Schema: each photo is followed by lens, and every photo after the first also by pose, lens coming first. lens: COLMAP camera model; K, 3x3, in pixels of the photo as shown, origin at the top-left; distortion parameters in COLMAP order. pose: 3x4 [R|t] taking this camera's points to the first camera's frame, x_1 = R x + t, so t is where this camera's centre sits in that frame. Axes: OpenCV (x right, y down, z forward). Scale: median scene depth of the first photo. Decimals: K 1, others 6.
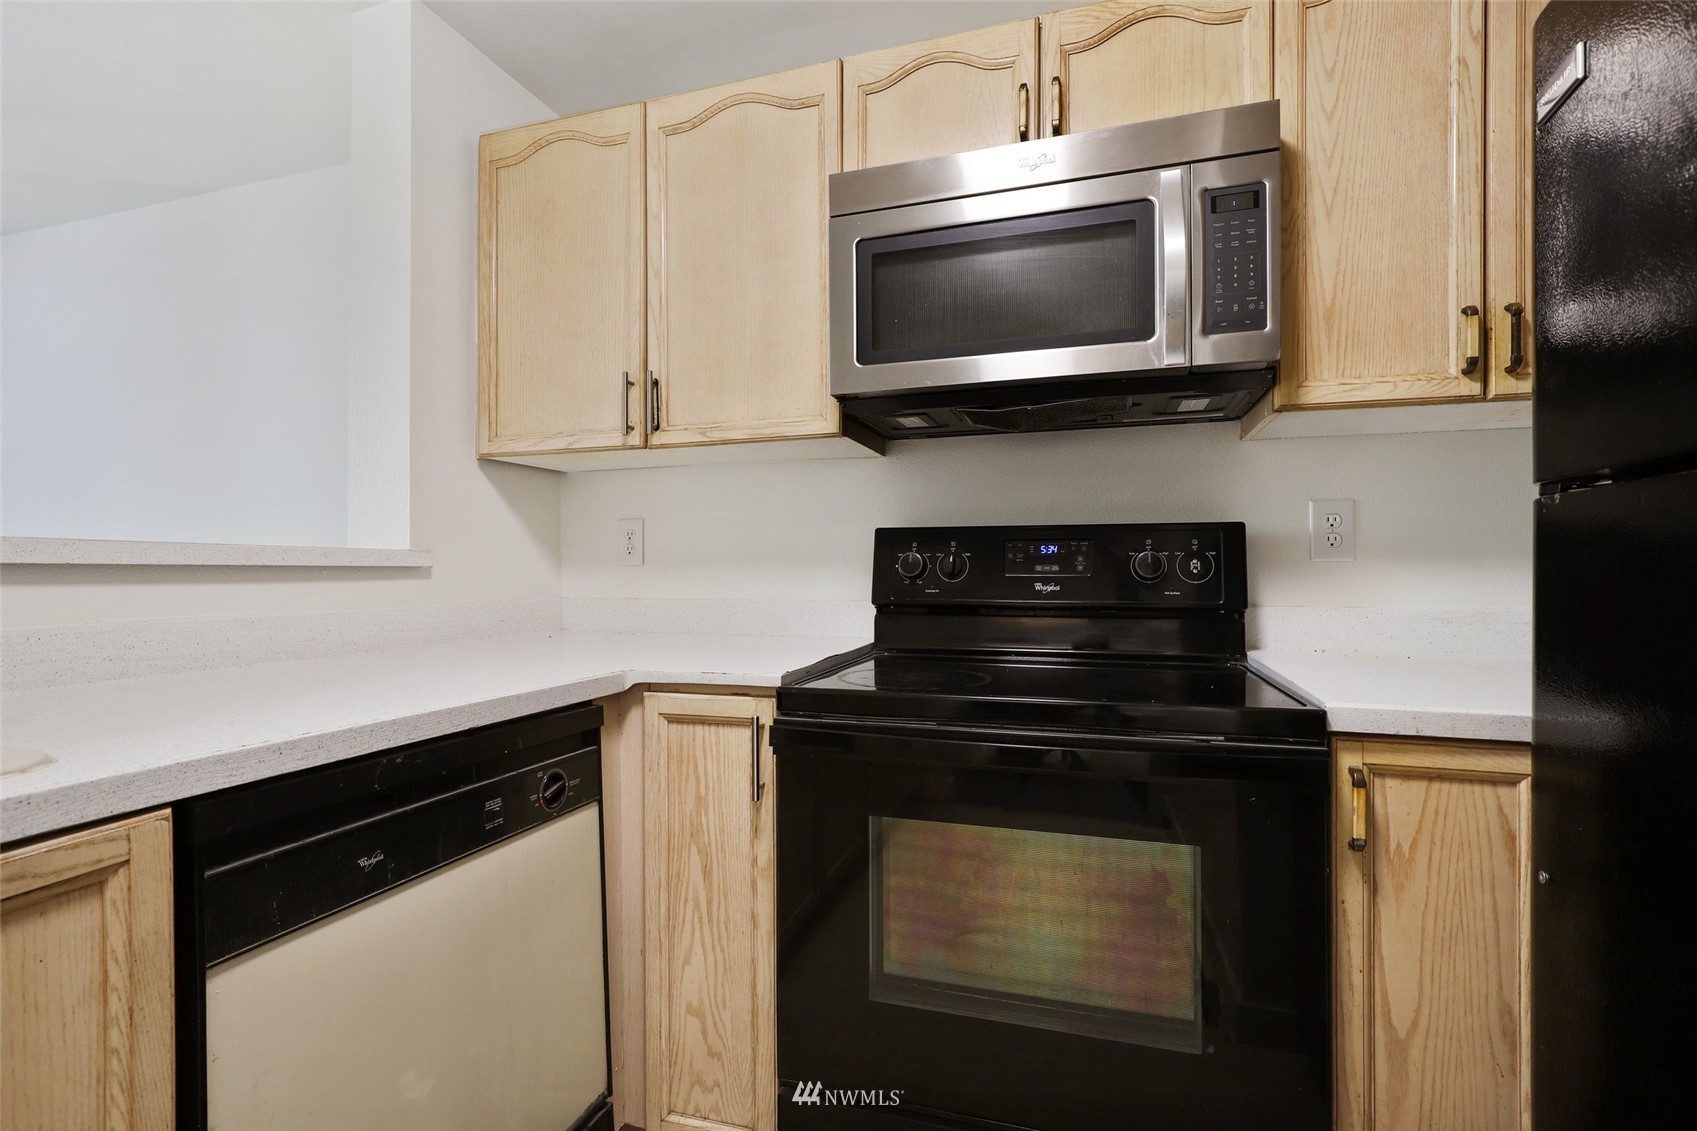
lens RADIAL K [[796.6, 0, 842.2], [0, 796.6, 567.6], [0, 0, 1]] dist [-0.019283, 0.002735]
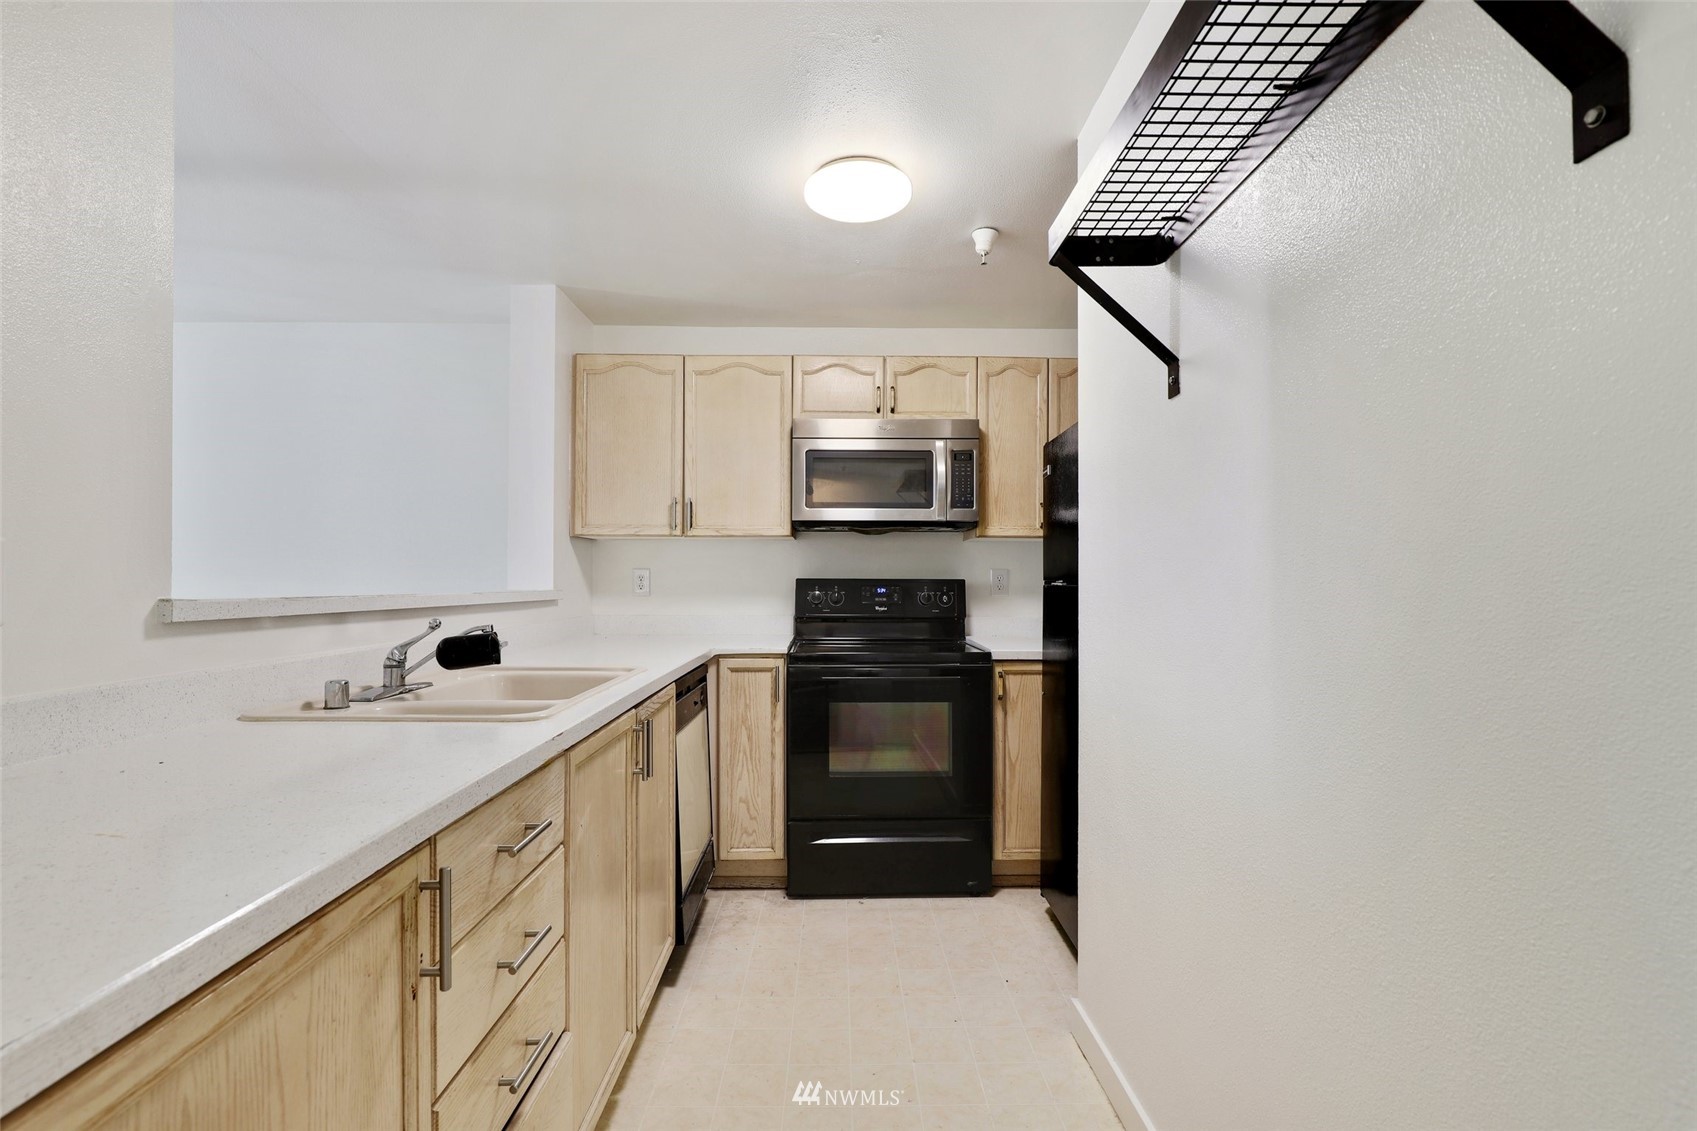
lens RADIAL K [[796.6, 0, 859.0], [0, 796.6, 573.3], [0, 0, 1]] dist [-0.019283, 0.002735]
pose [[0.941189, 0.006512, 0.337818, -0.636537], [-0.004978, 0.999973, -0.005407, -0.069795], [-0.337844, 0.003407, 0.941196, -1.212830]]
